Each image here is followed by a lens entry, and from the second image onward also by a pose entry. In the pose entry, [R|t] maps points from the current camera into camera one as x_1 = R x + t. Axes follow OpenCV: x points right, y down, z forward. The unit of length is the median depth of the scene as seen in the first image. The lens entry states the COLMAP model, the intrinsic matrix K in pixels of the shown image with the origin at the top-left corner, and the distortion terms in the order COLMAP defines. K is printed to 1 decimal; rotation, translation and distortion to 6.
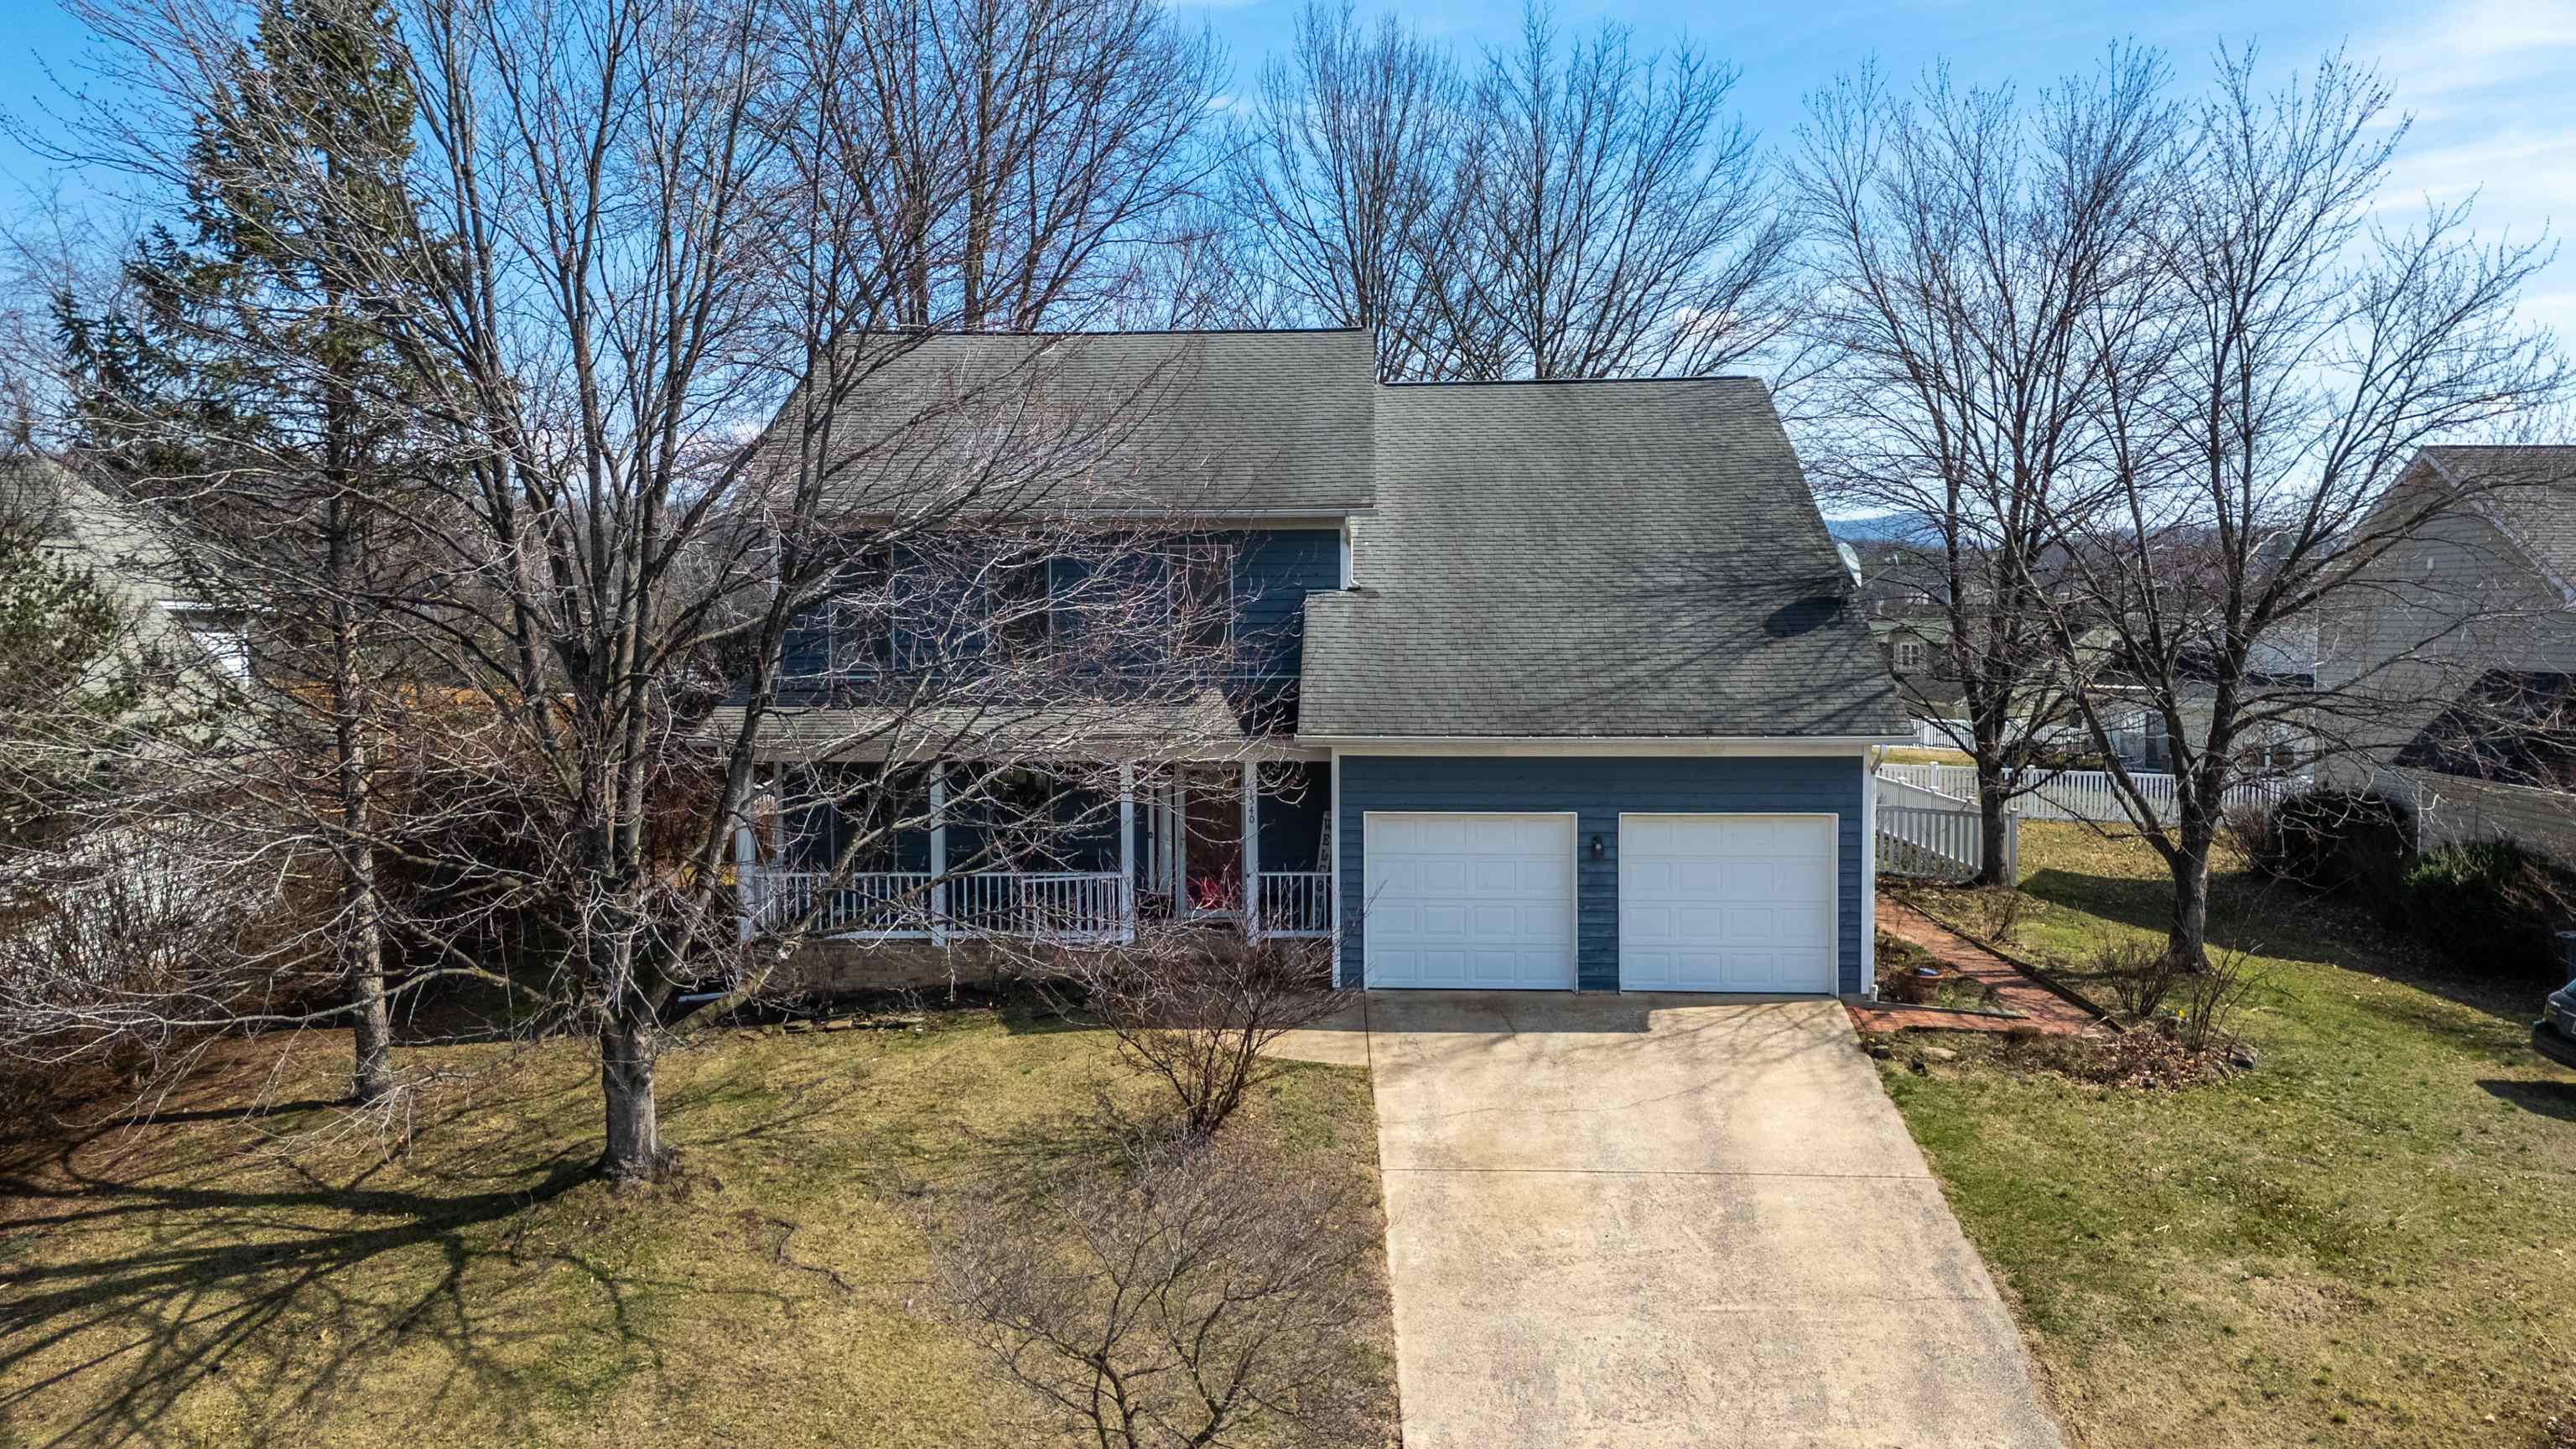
lens RADIAL K [[1889.9, 0, 1282.3], [0, 1889.9, 740.9], [0, 0, 1]] dist [0.061141, -0.052325]
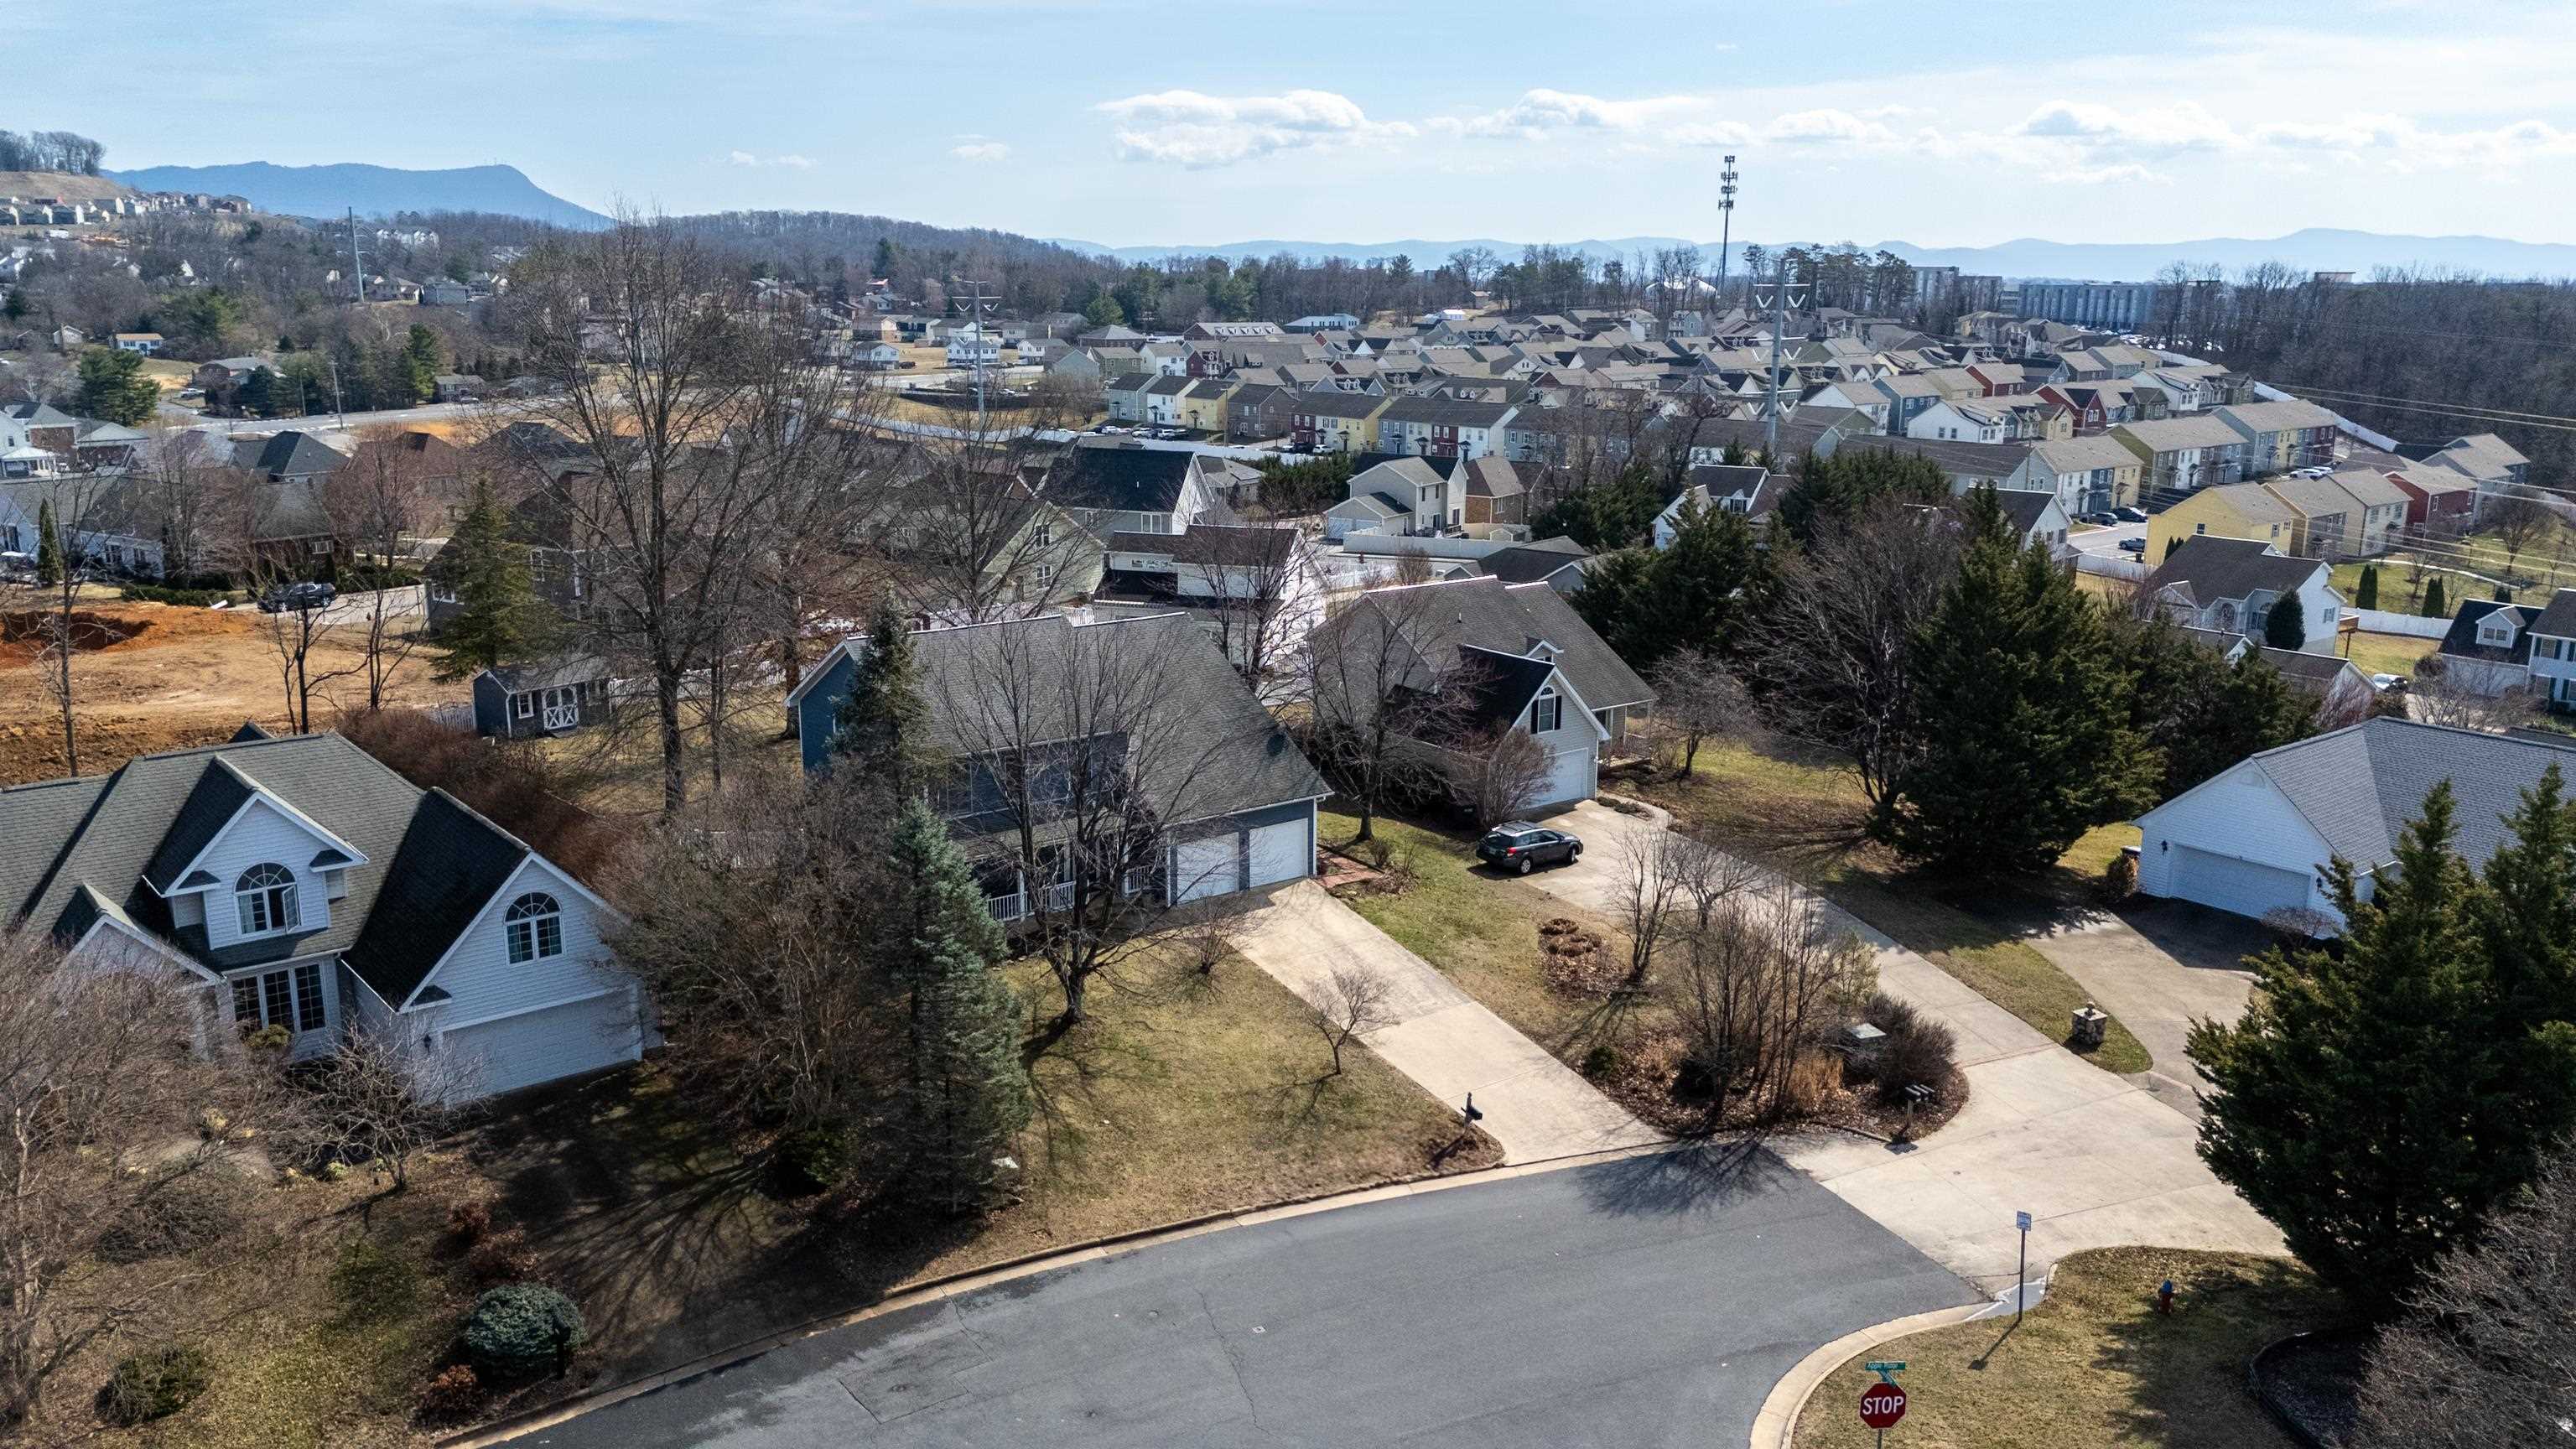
lens RADIAL K [[1897.4, 0, 1288.0], [0, 1897.4, 724.5], [0, 0, 1]] dist [0.091226, -0.117973]
pose [[0.766200, -0.137186, 0.627788, -1.616055], [0.031700, 0.983826, 0.176299, -0.645691], [-0.641820, -0.115179, 0.758156, -1.251193]]
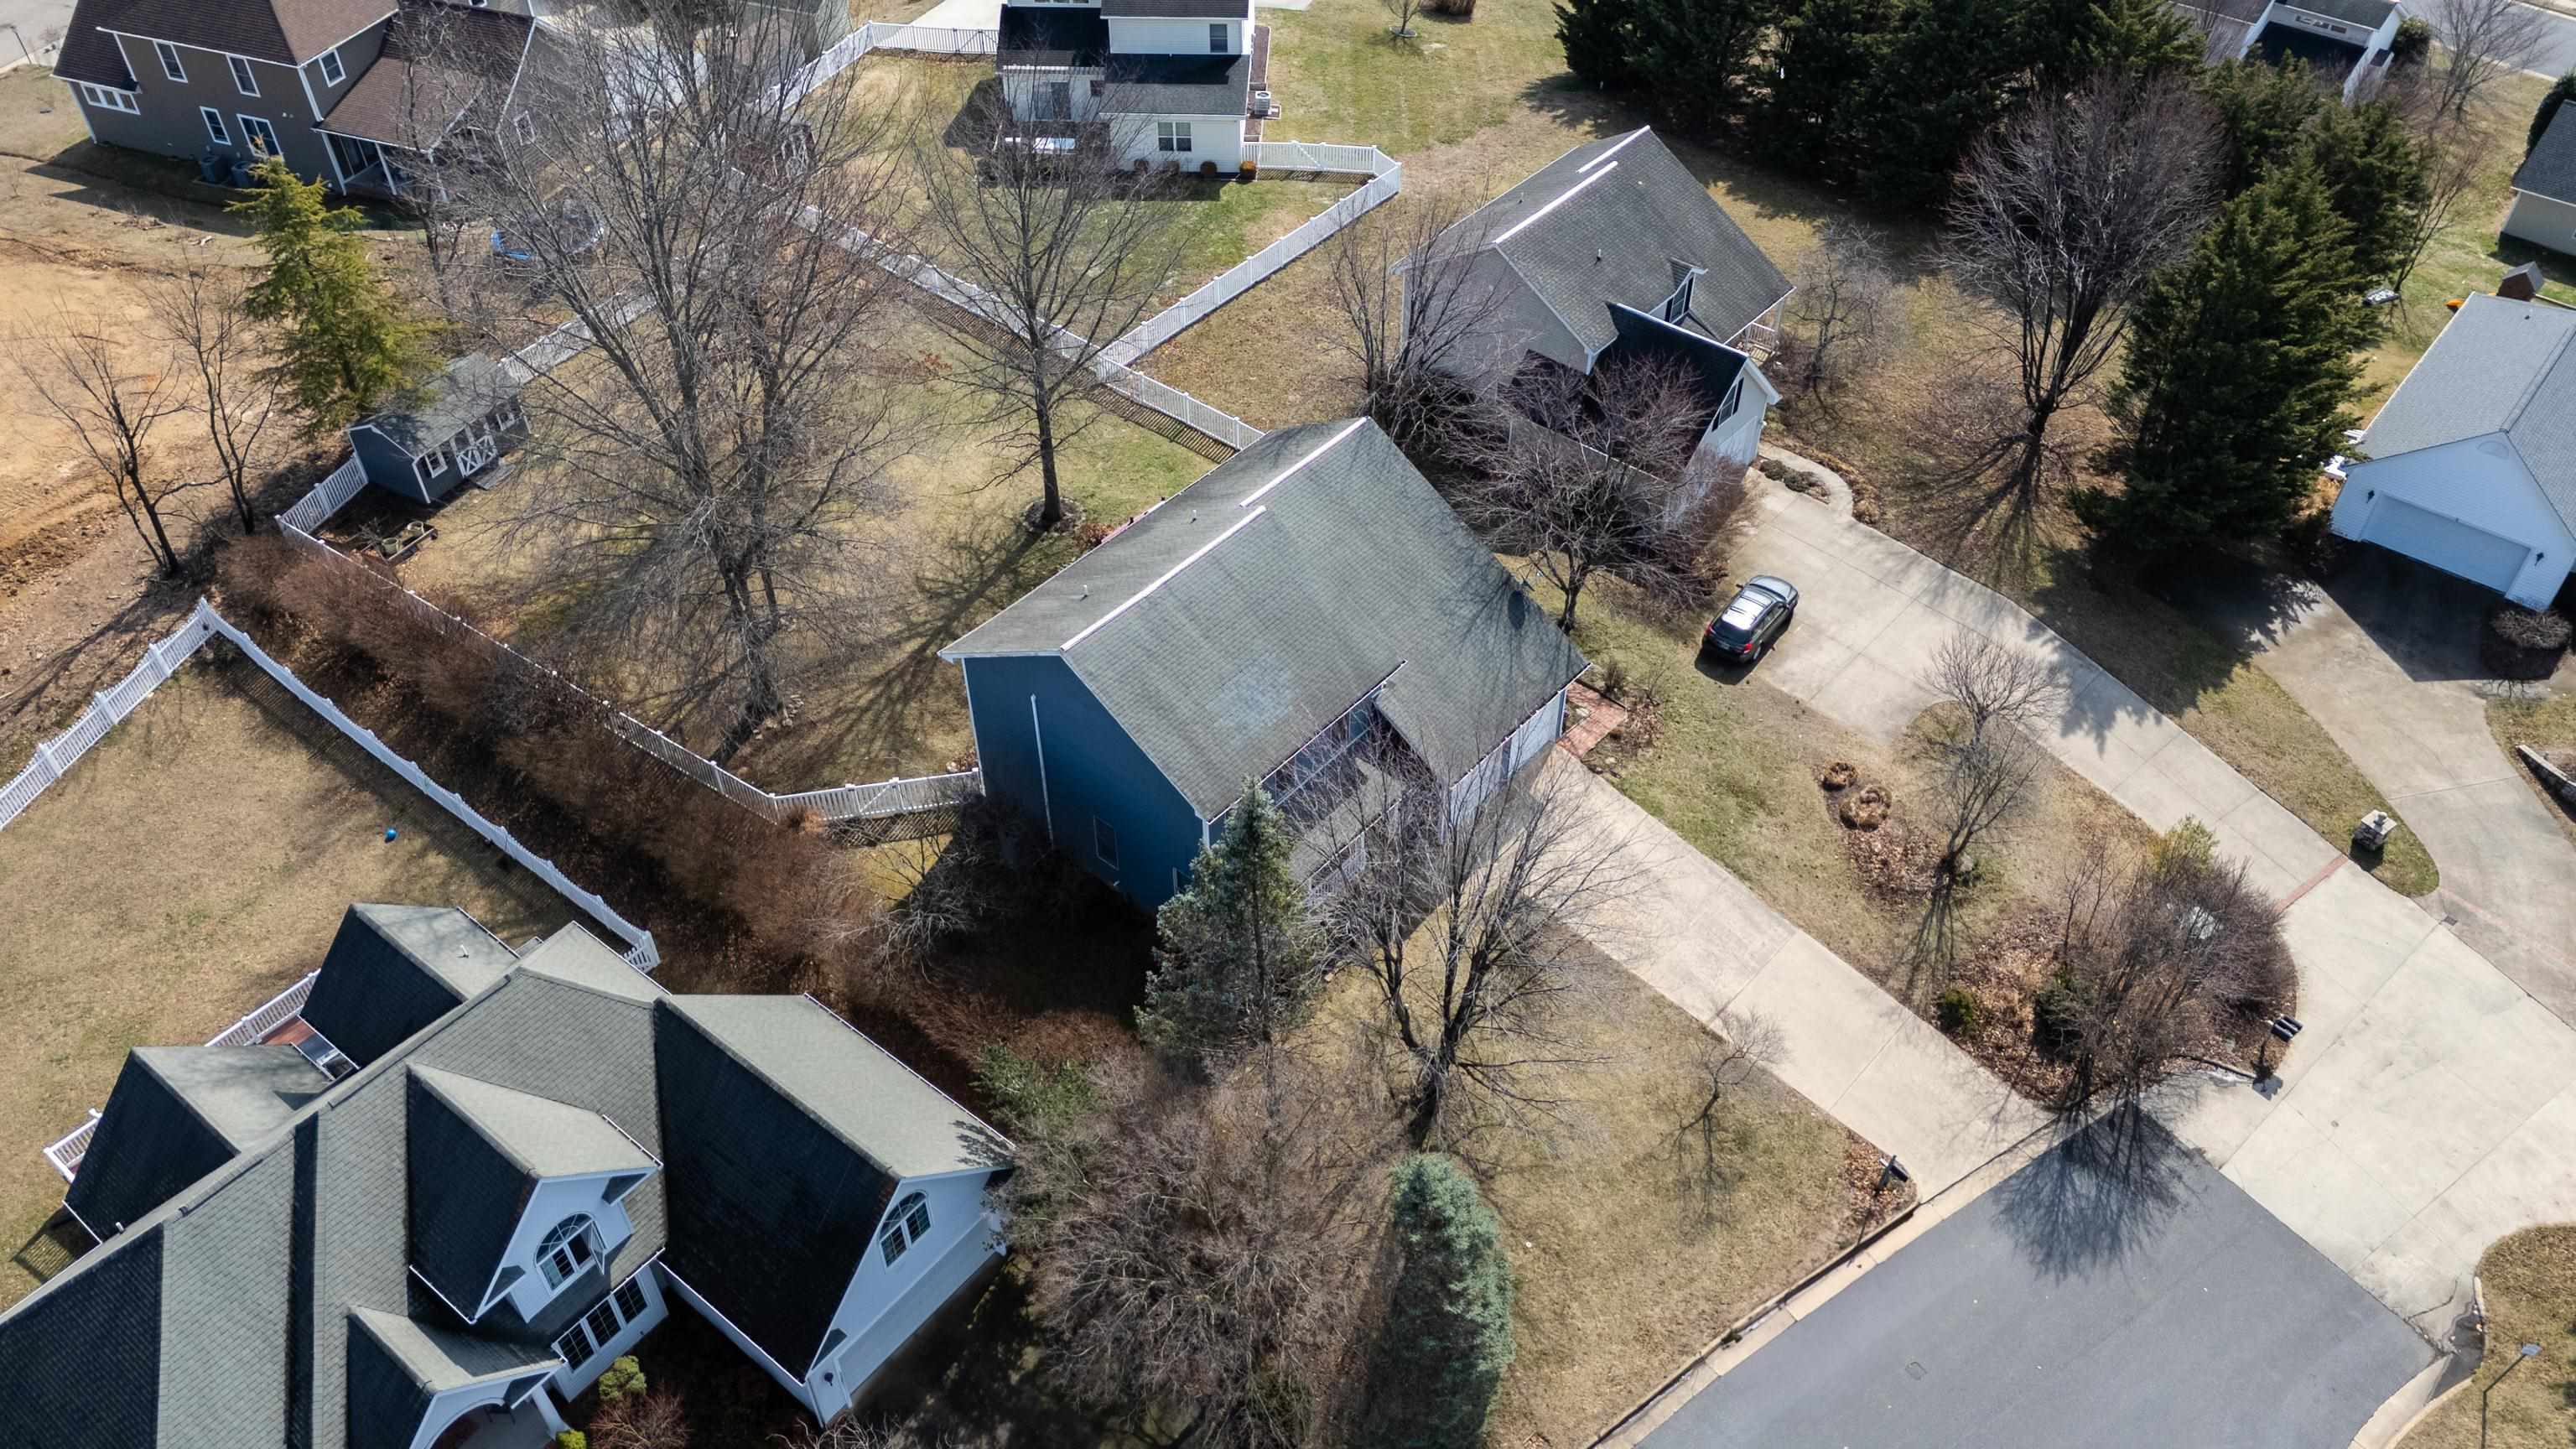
lens RADIAL K [[1889.9, 0, 1282.3], [0, 1889.9, 740.9], [0, 0, 1]] dist [0.061141, -0.052325]
pose [[0.617766, -0.544891, 0.566973, -1.488187], [0.054266, 0.748829, 0.660538, -1.682927], [-0.784487, -0.377290, 0.492170, -0.008518]]
